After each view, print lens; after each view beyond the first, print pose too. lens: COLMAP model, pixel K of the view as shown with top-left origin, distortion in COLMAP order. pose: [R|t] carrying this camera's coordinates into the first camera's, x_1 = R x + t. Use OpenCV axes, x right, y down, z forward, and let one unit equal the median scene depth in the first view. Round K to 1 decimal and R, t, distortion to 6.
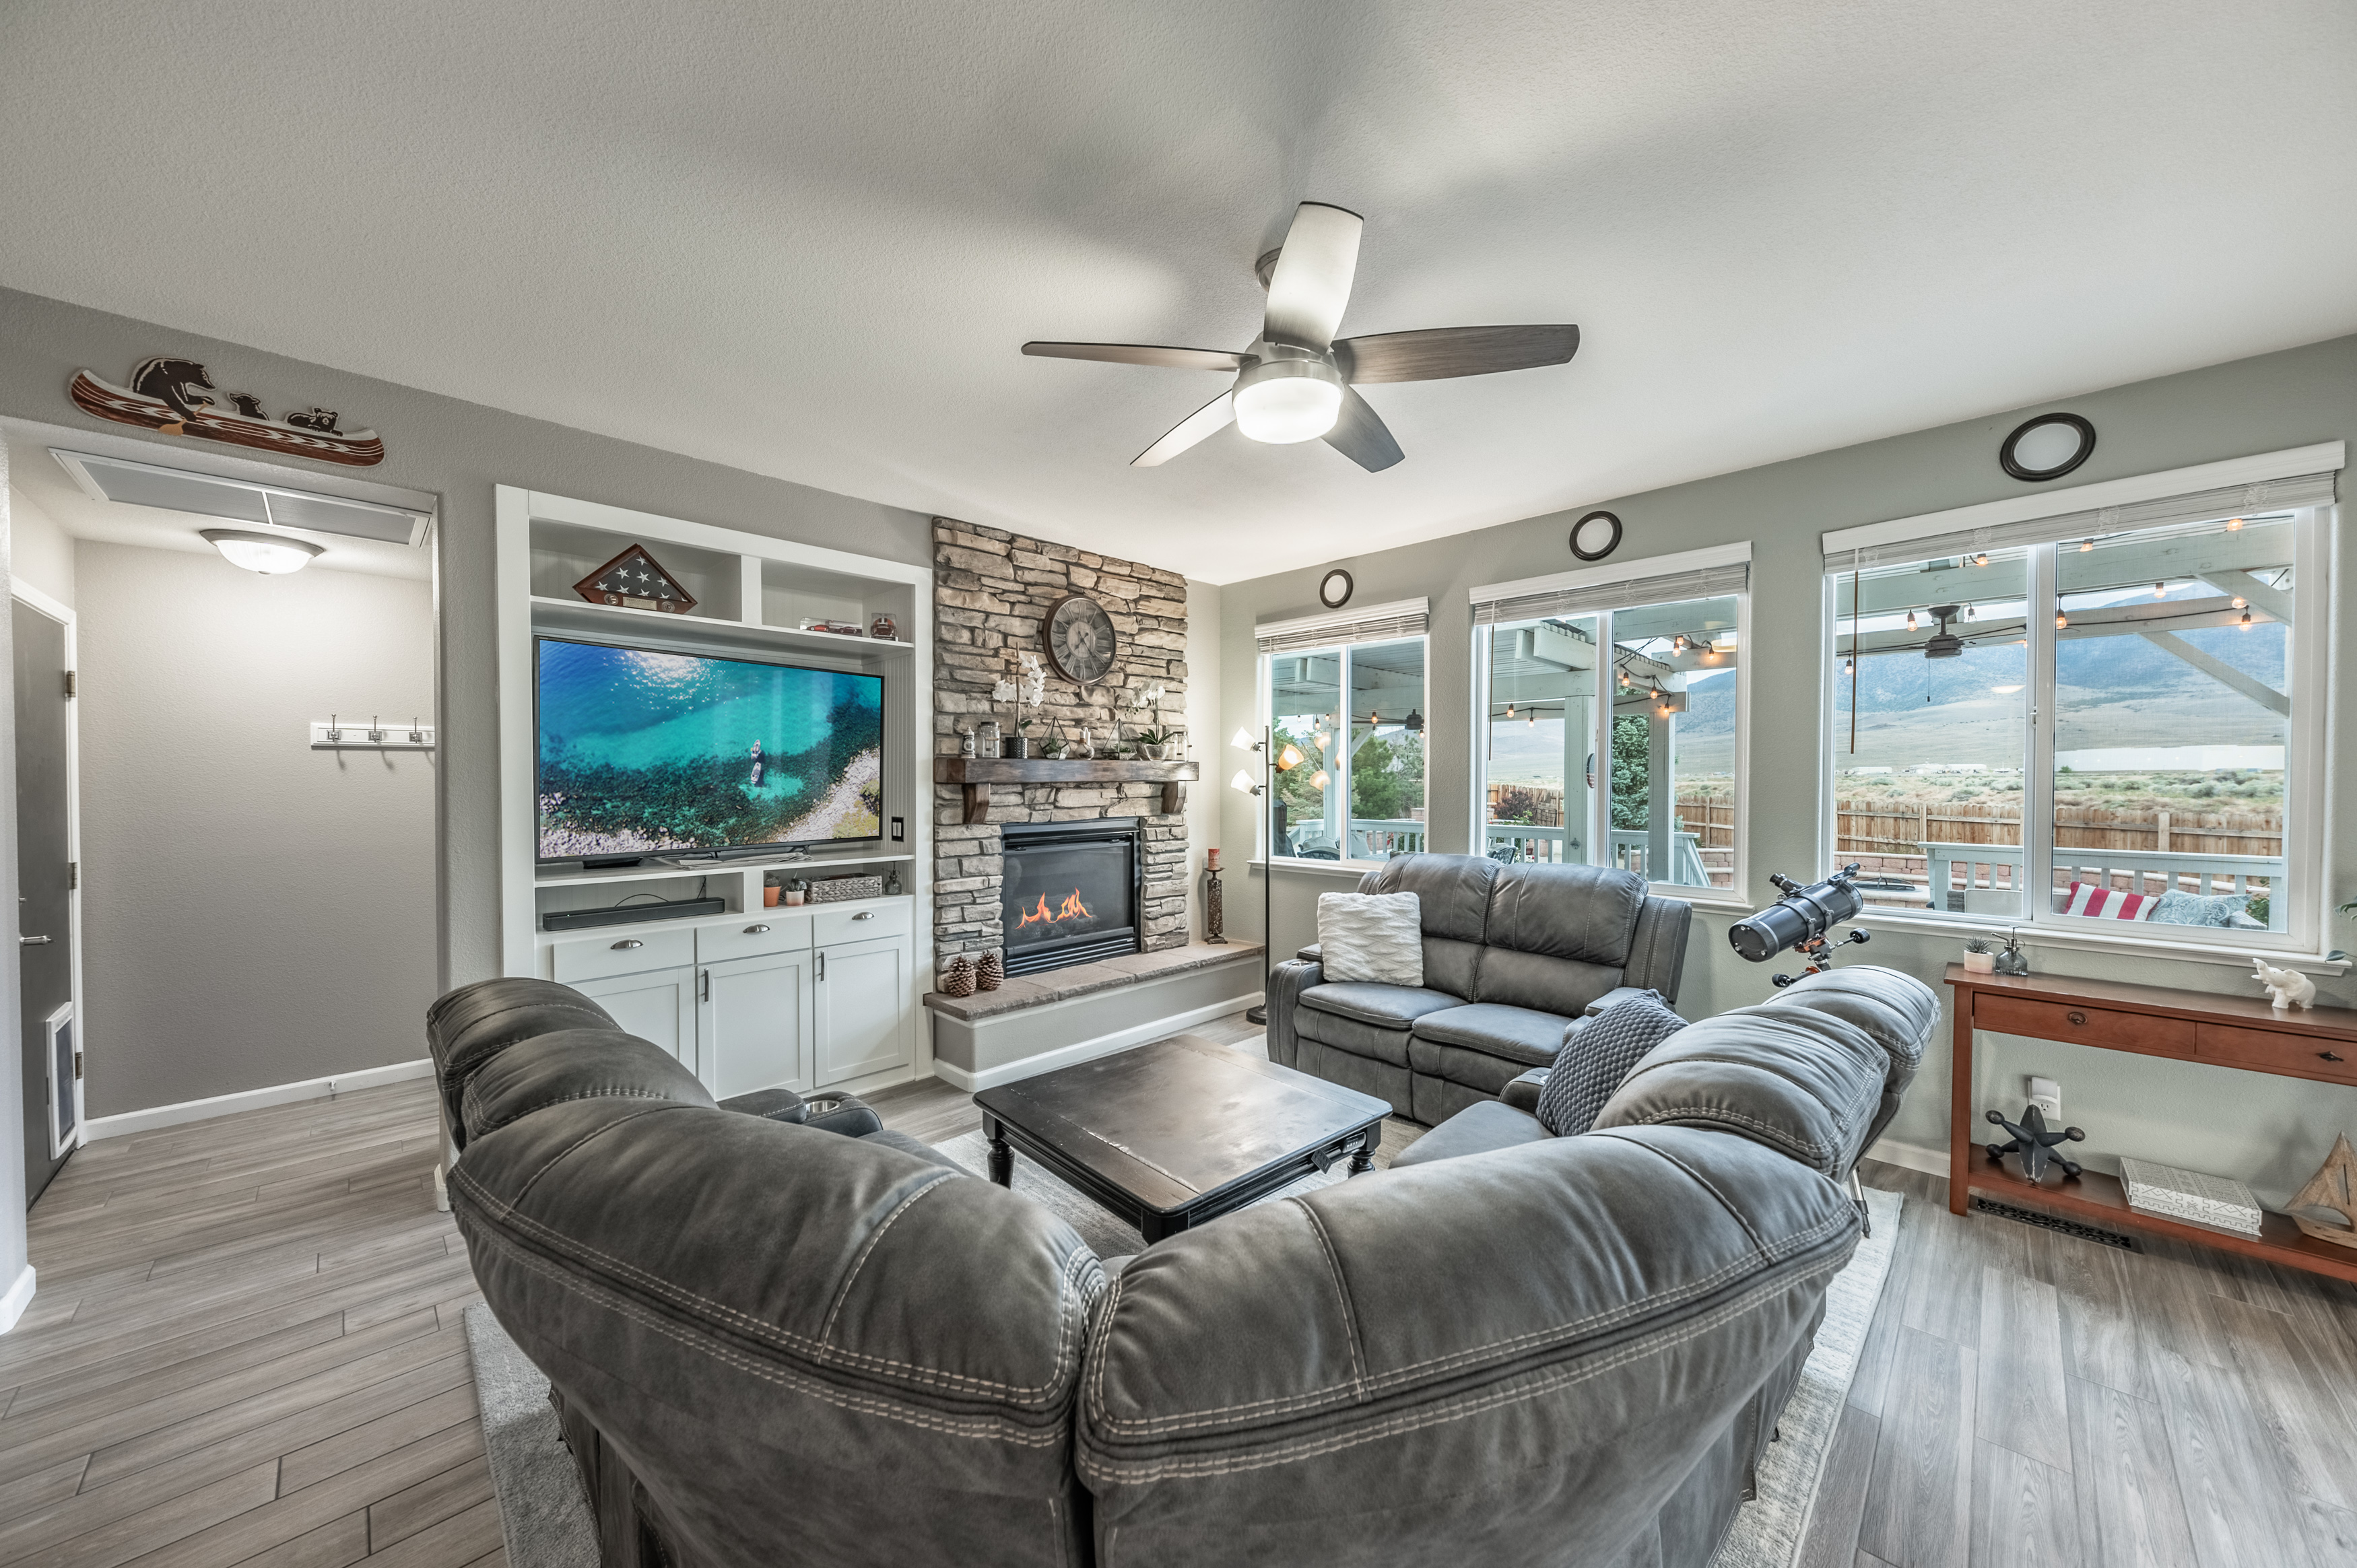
lens RADIAL K [[820.5, 0, 1182.7], [0, 820.5, 791.9], [0, 0, 1]] dist [0.008064, -0.000393]
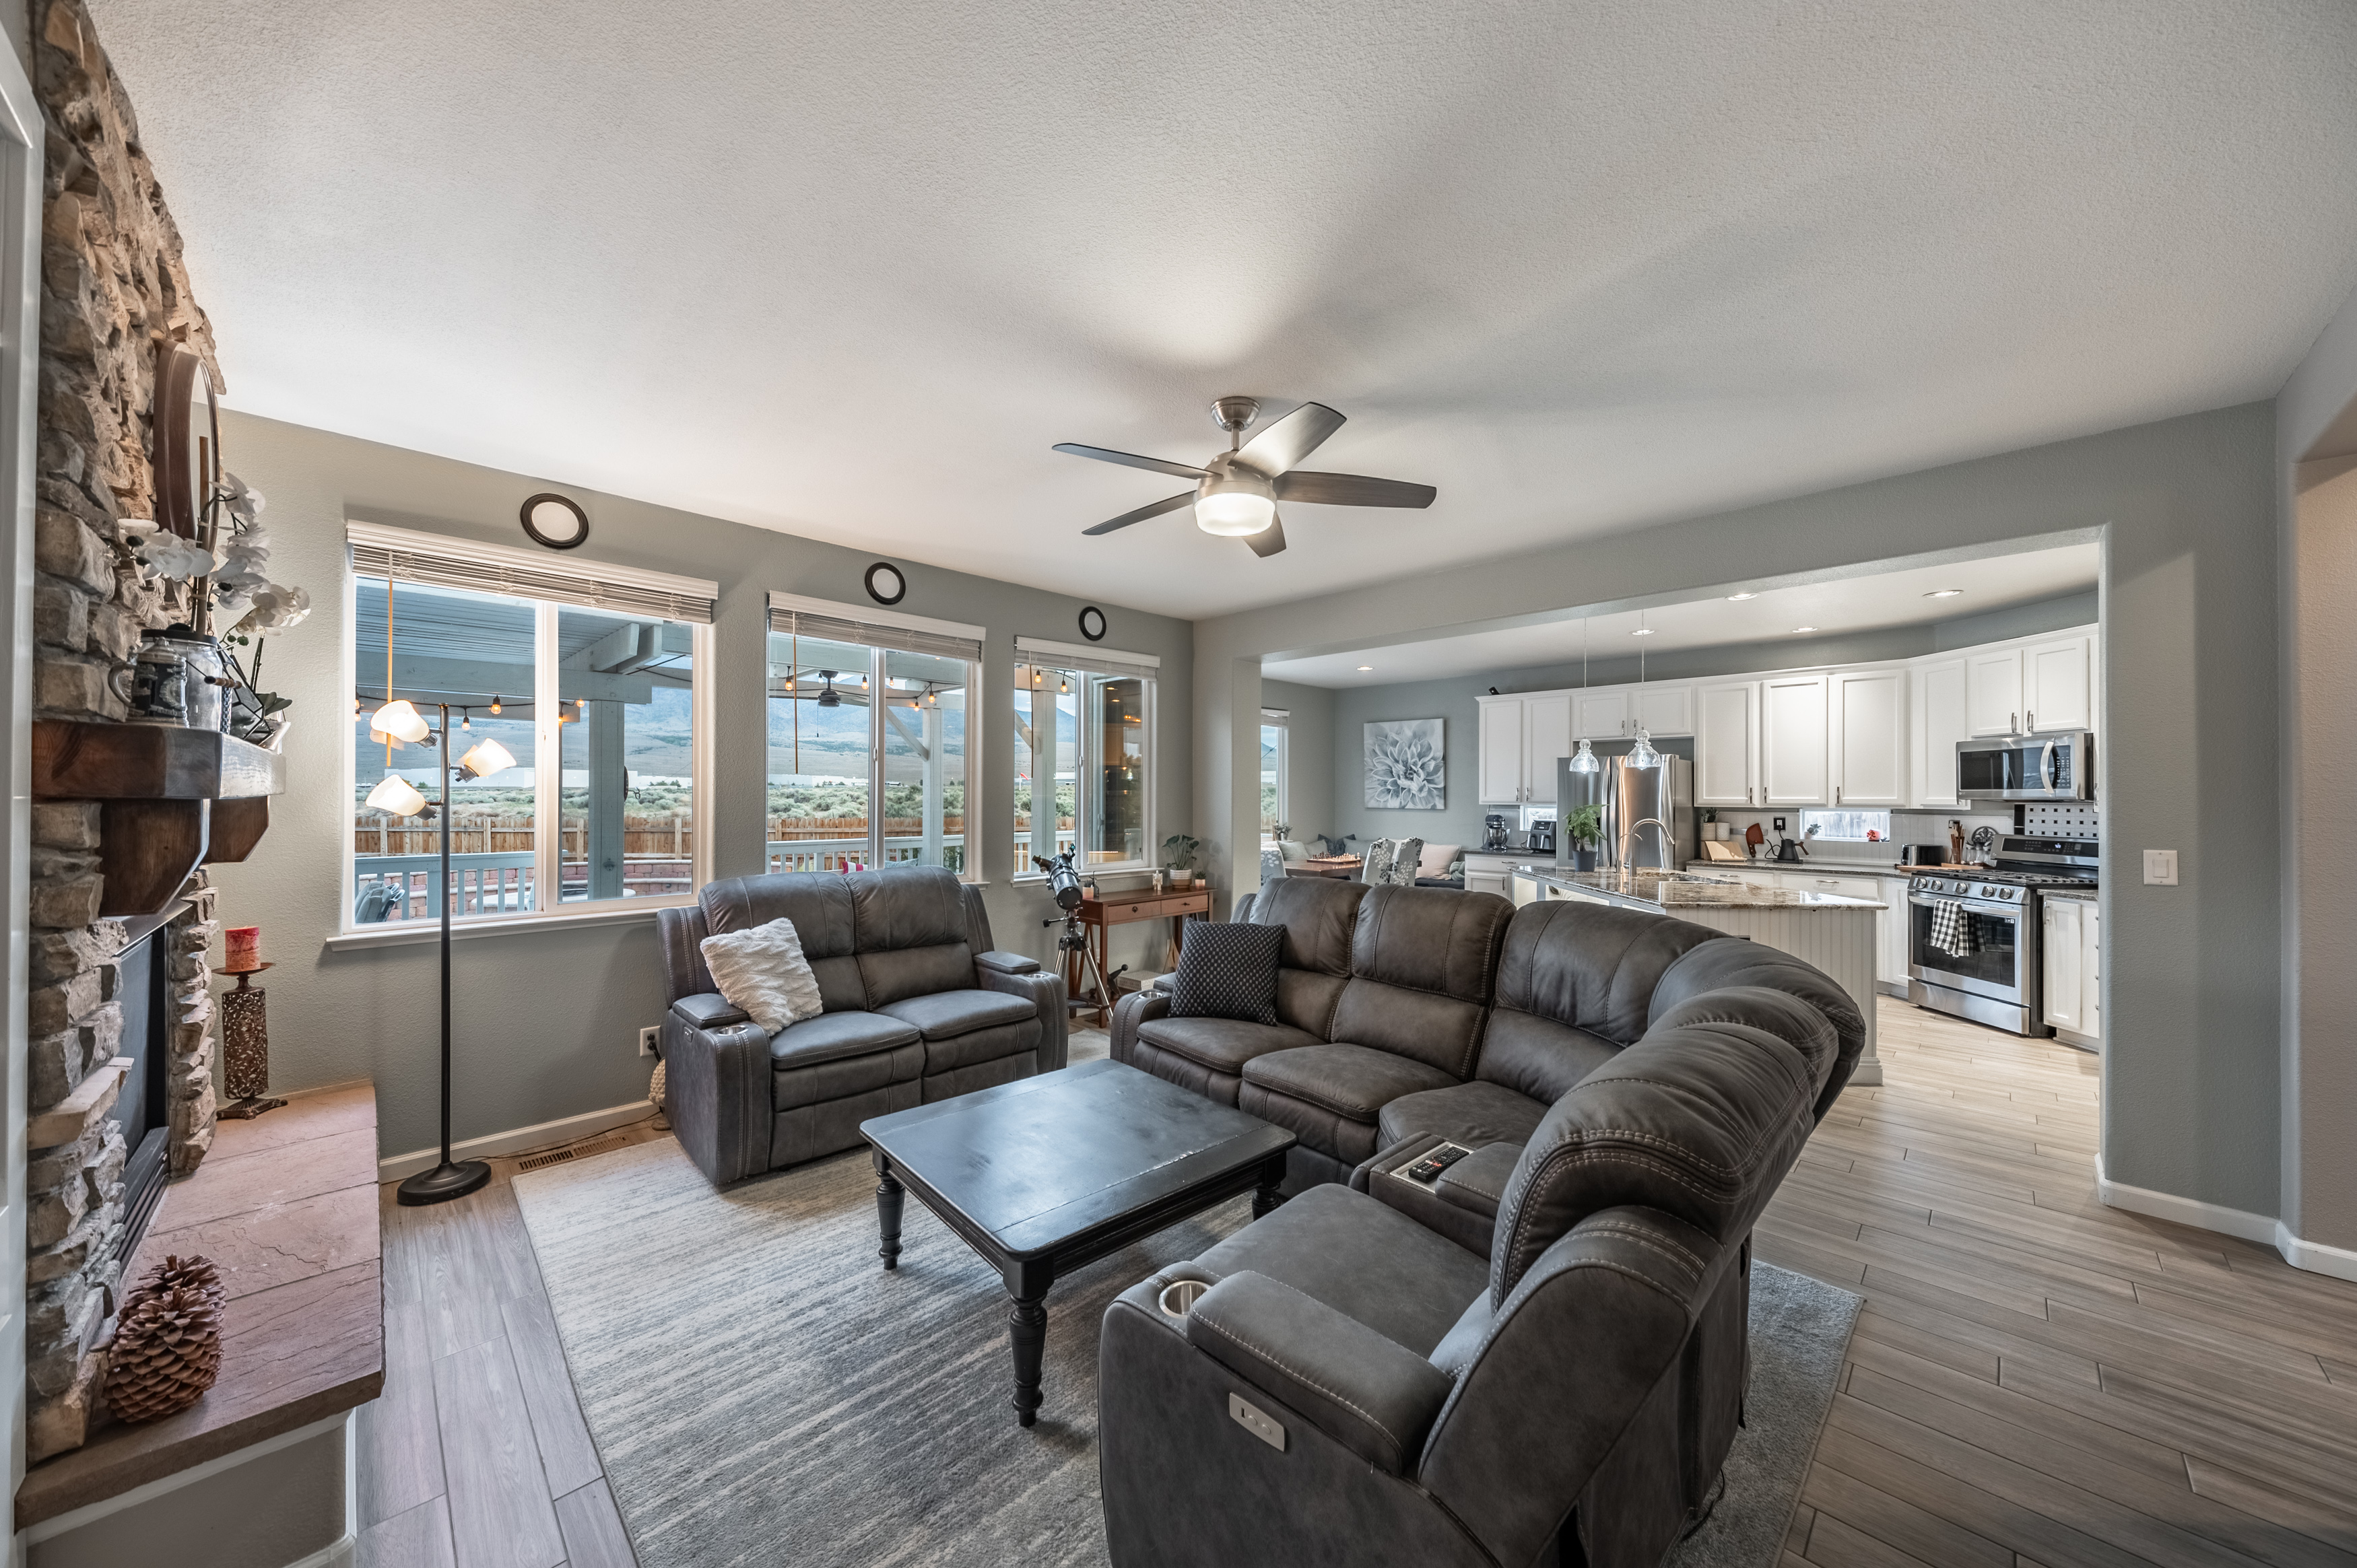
lens RADIAL K [[820.5, 0, 1171.6], [0, 820.5, 792.3], [0, 0, 1]] dist [0.008064, -0.000393]
pose [[0.011266, 0.003533, 0.999930, -0.624596], [0.013587, 0.999901, -0.003686, -0.007026], [-0.999844, 0.013628, 0.011217, 0.566640]]
